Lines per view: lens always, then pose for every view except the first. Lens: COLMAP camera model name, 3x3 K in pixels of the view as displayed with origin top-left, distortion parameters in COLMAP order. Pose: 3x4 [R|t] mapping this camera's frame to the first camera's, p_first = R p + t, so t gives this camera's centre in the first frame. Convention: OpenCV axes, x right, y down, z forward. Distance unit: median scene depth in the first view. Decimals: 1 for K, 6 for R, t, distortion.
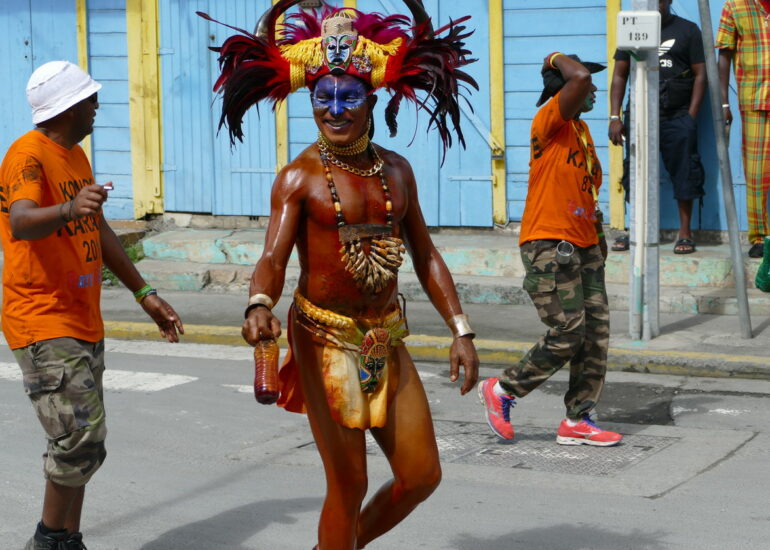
lens RADIAL K [[1724.4, 0, 385.0], [0, 1724.4, 275.0], [0, 0, 1]] dist [-0.059509, -0.118755]
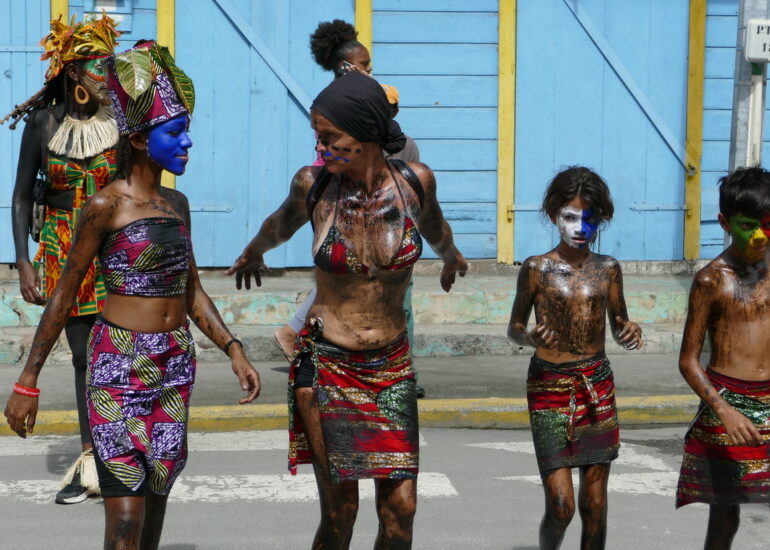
lens RADIAL K [[1883.7, 0, 385.0], [0, 1883.7, 275.0], [0, 0, 1]] dist [-0.061490, -0.205629]
pose [[0.833112, -0.037576, 0.551826, -0.485696], [0.047261, 0.998877, -0.003335, -0.022163], [-0.551081, 0.028858, 0.833953, 0.252162]]
